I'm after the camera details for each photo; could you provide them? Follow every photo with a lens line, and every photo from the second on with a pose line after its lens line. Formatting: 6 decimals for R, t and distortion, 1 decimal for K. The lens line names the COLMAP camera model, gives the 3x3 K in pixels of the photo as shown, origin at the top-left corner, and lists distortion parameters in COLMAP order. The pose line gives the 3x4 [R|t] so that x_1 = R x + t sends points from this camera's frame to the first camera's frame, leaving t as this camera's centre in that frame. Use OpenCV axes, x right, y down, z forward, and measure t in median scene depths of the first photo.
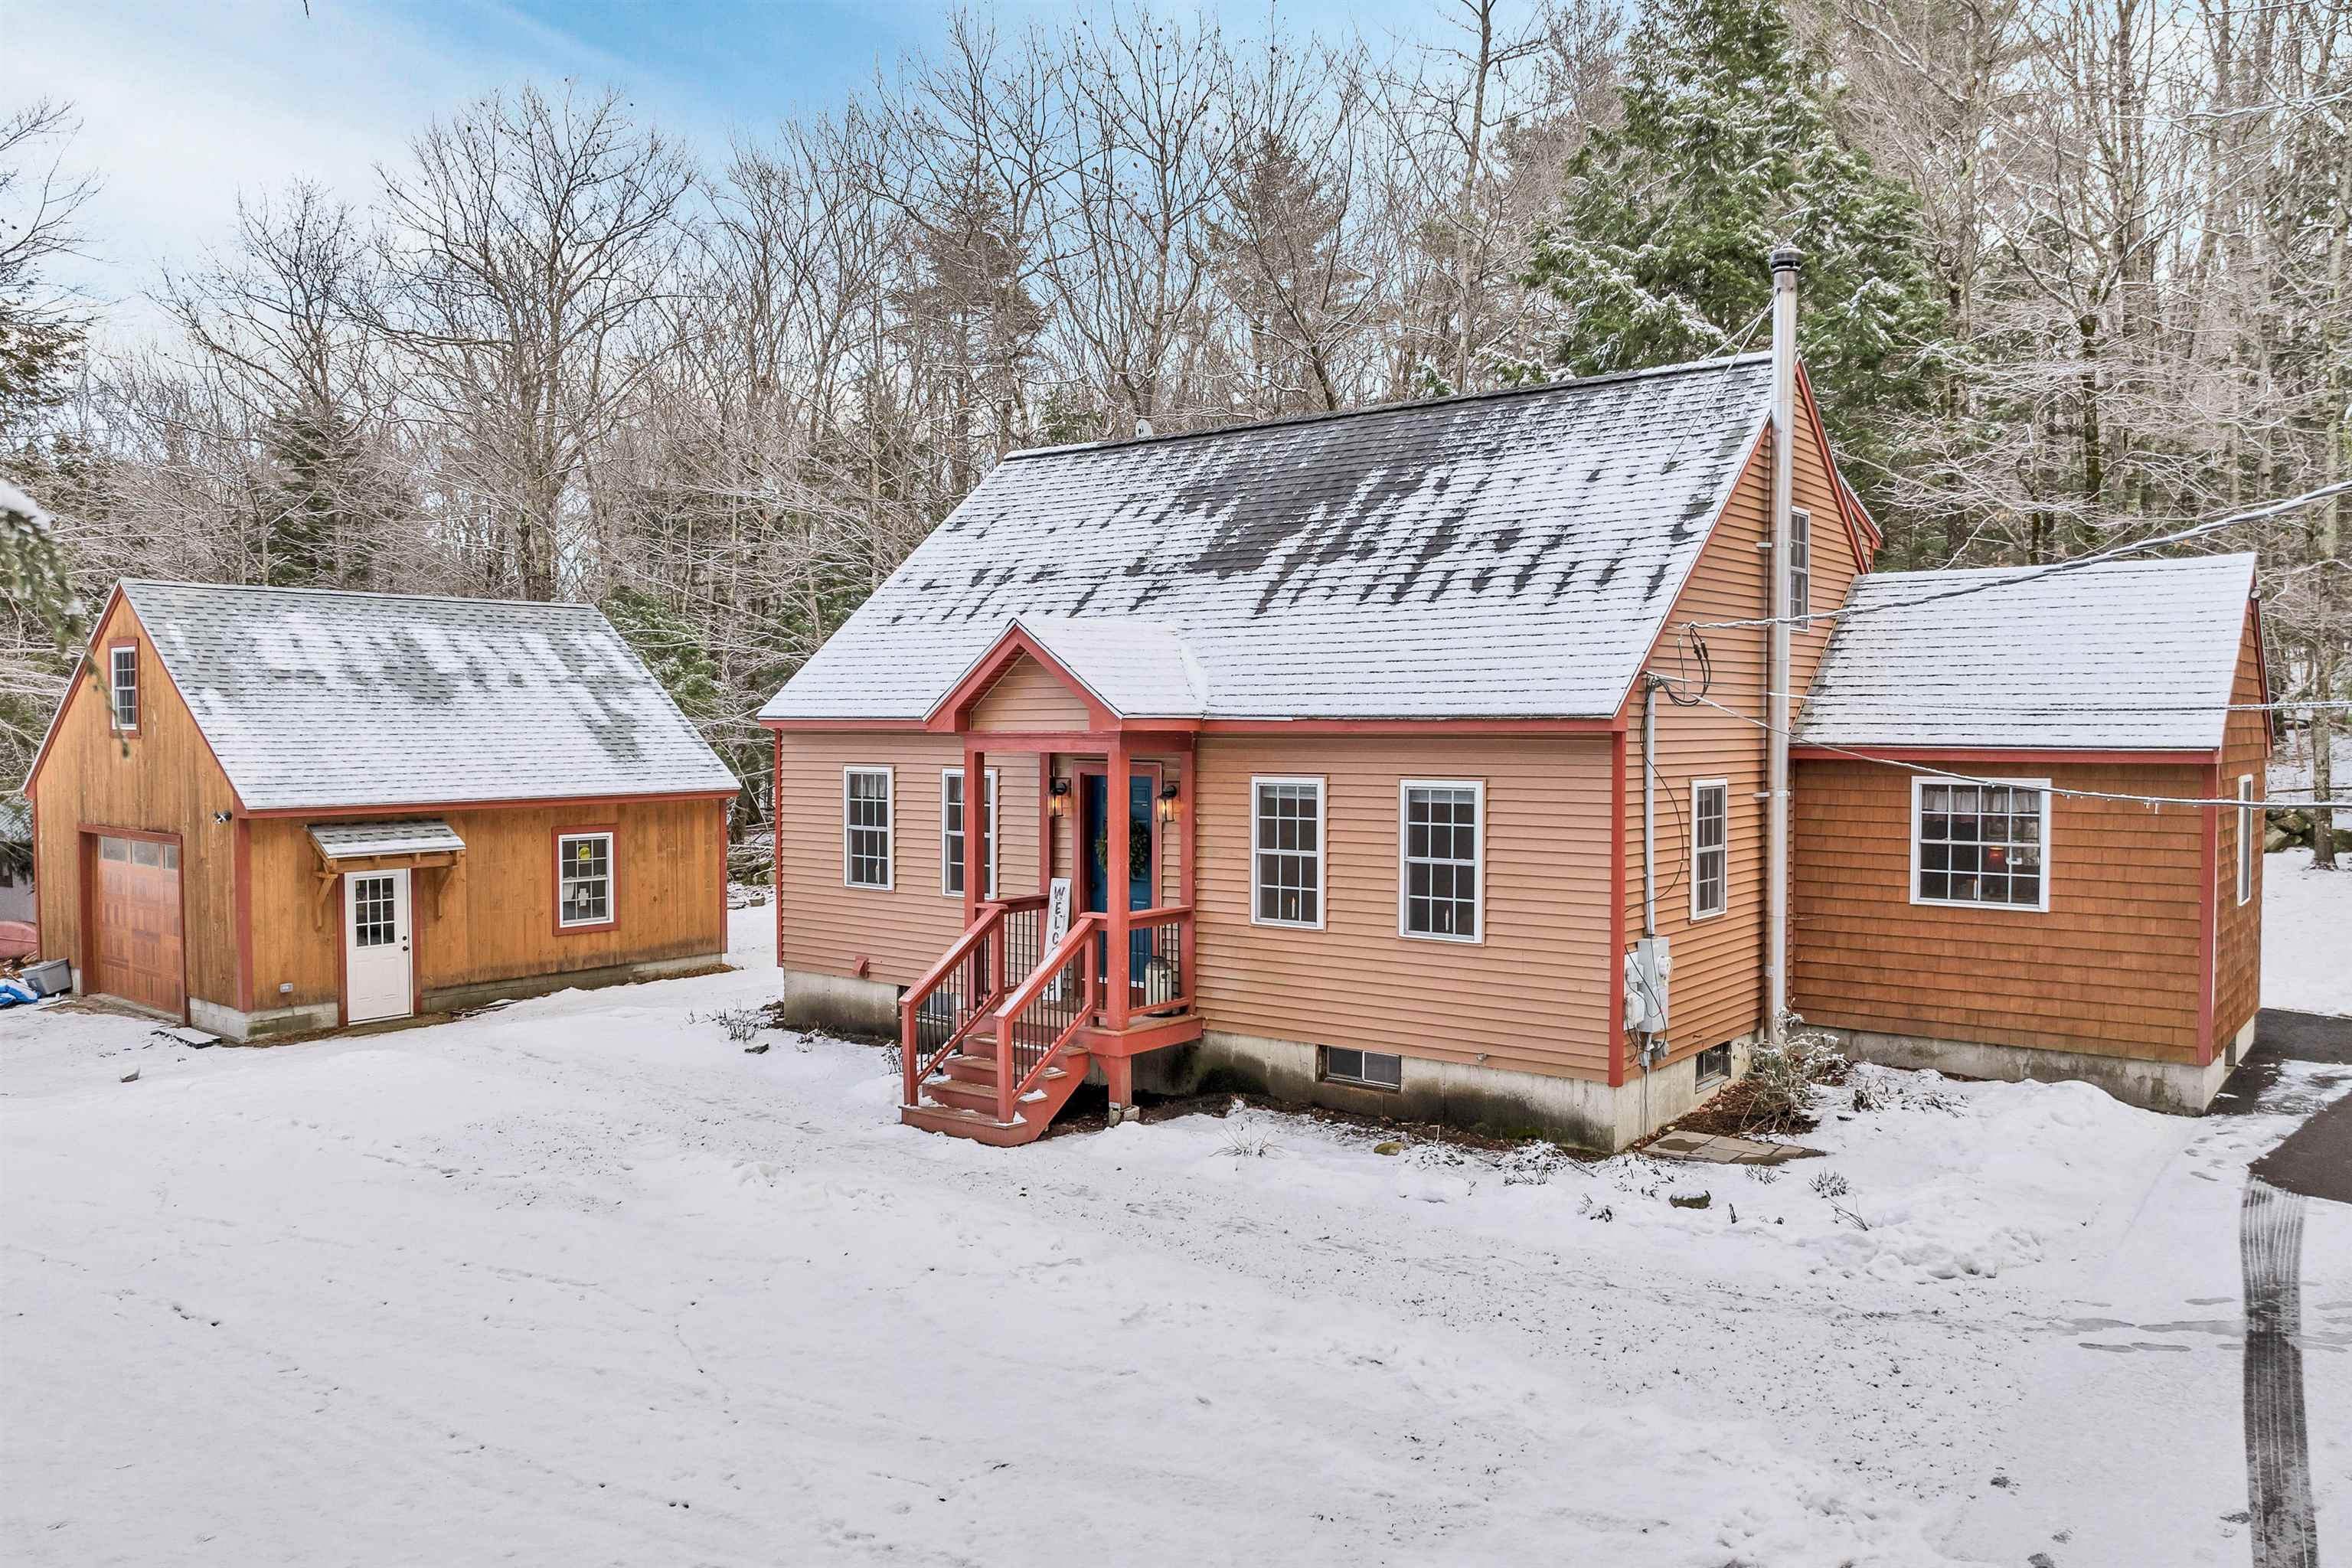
lens RADIAL K [[1677.3, 0, 1176.0], [0, 1677.3, 784.0], [0, 0, 1]] dist [-0.040855, -0.002033]
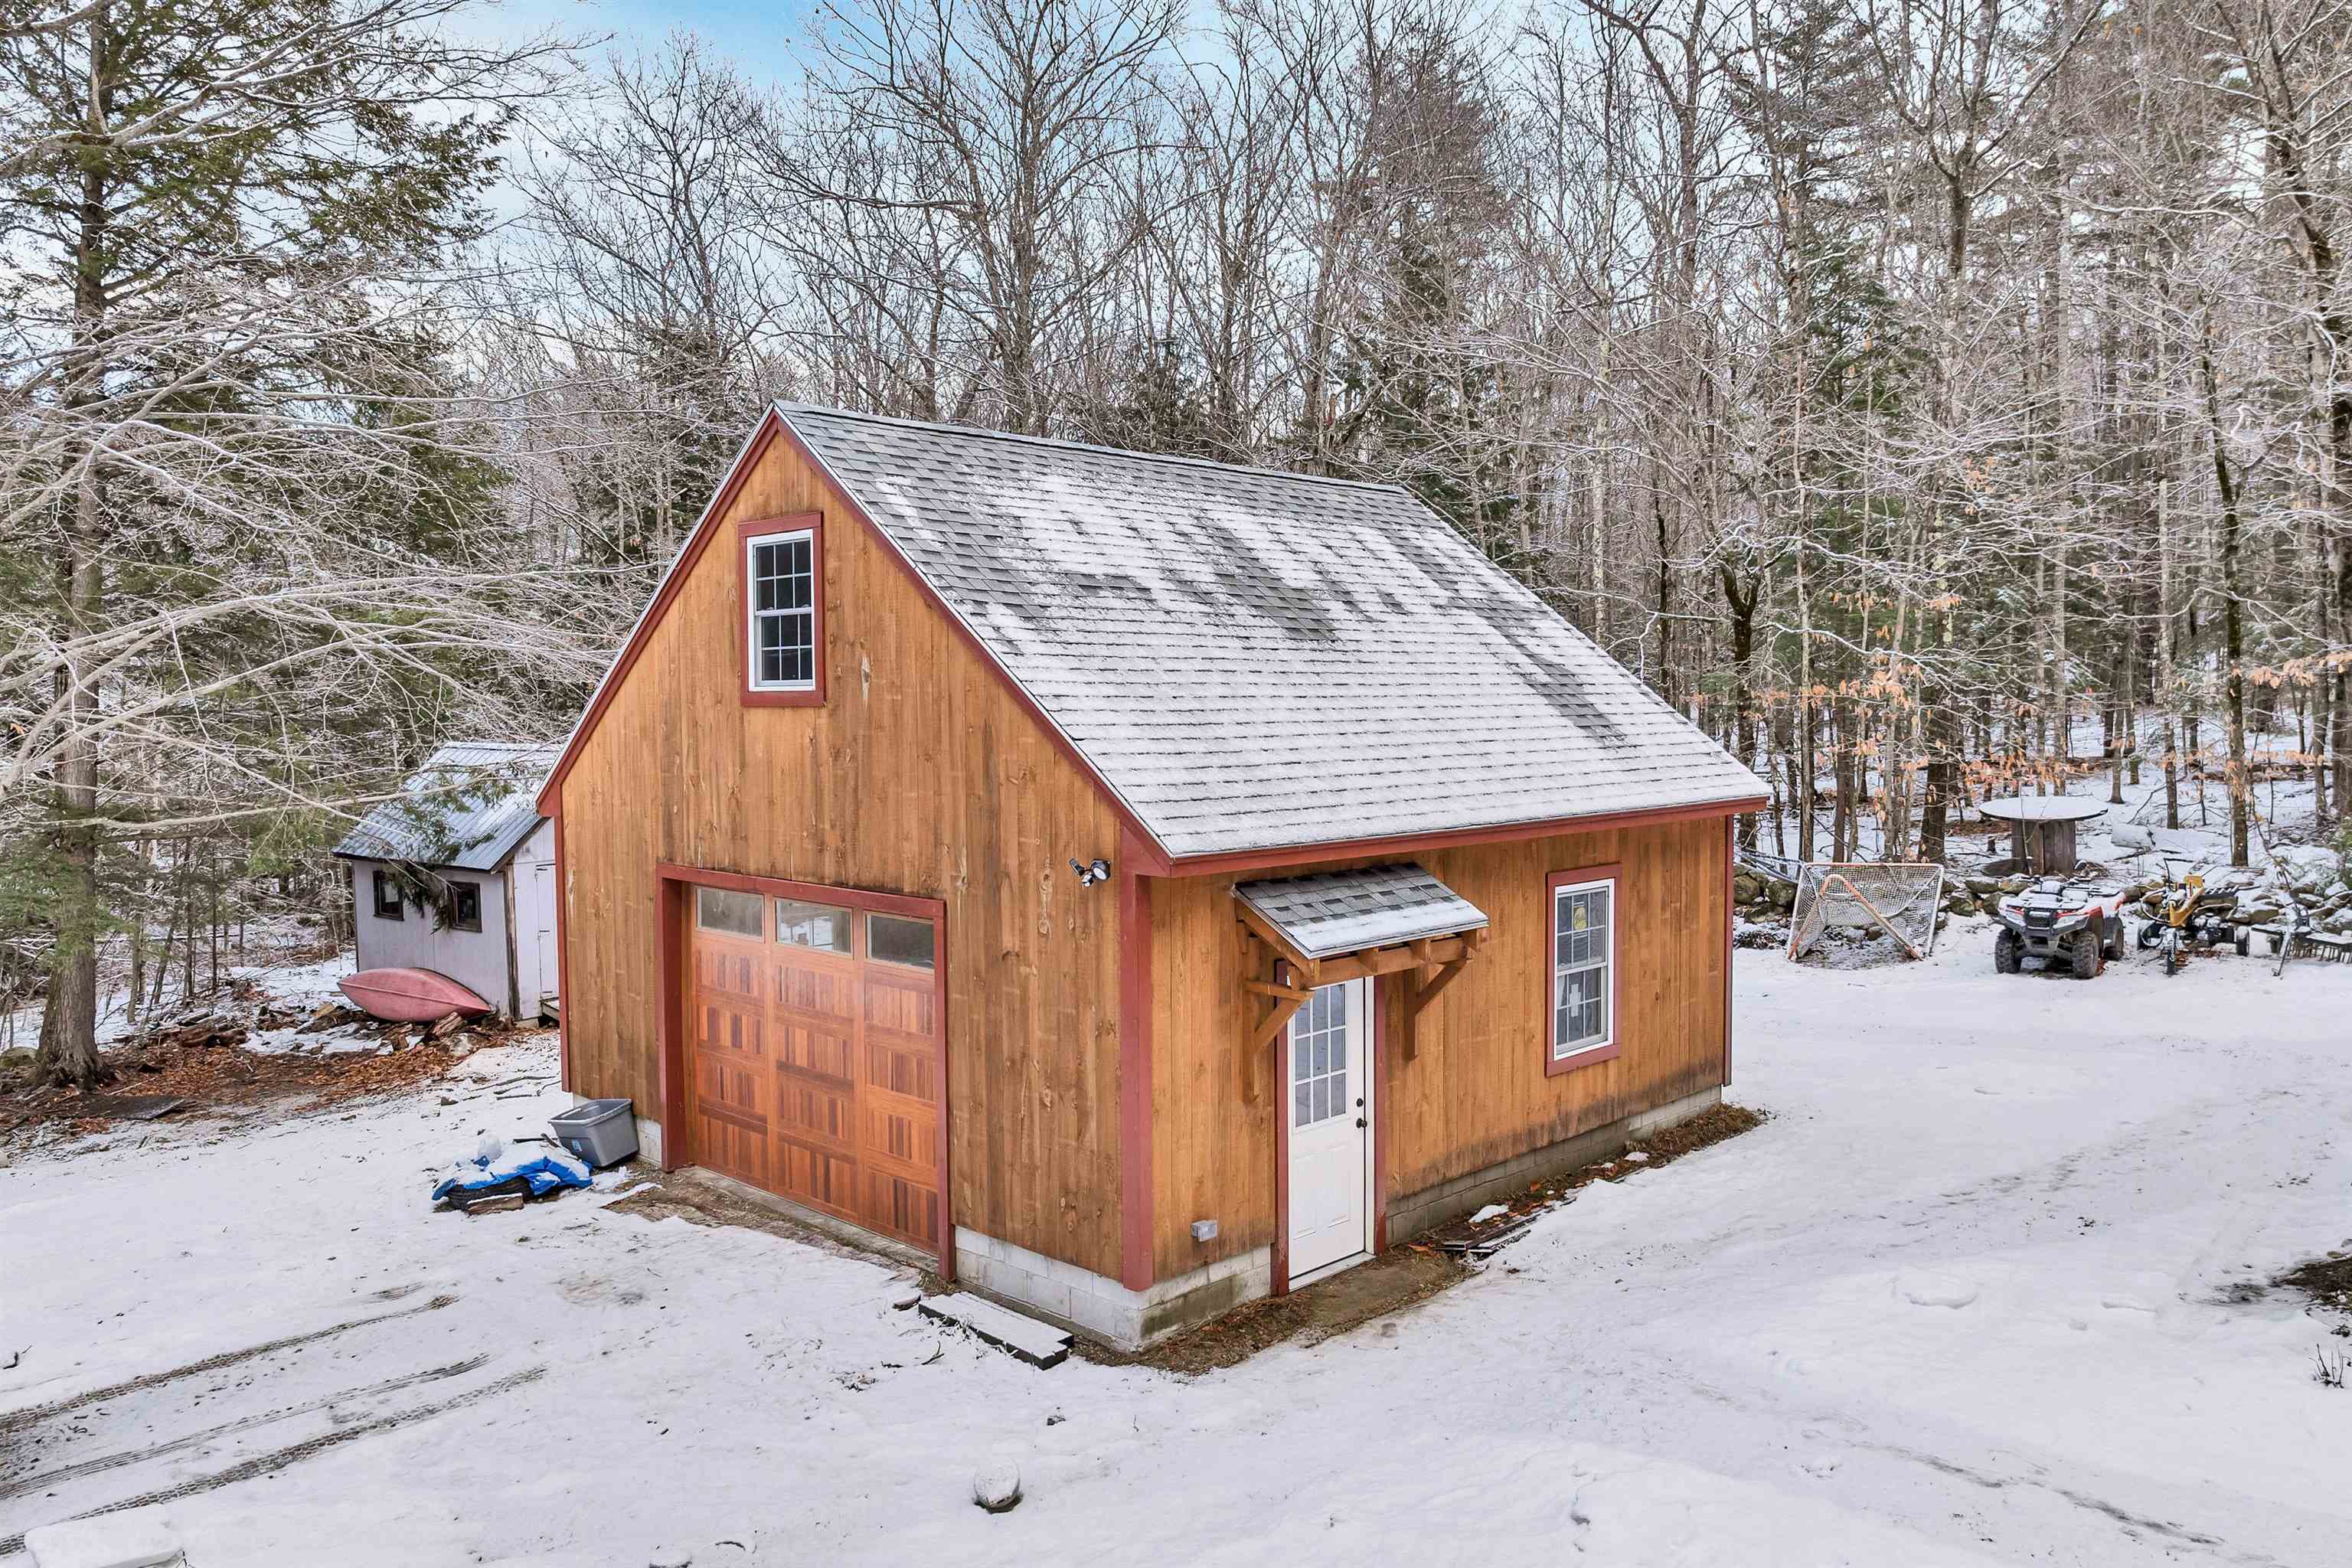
lens RADIAL K [[1640.5, 0, 1176.0], [0, 1640.5, 784.0], [0, 0, 1]] dist [0.001349, 0.000621]
pose [[0.994500, 0.000062, -0.104737, -0.453085], [0.001319, 0.999913, 0.013114, -0.009636], [0.104728, -0.013180, 0.994414, 0.487765]]
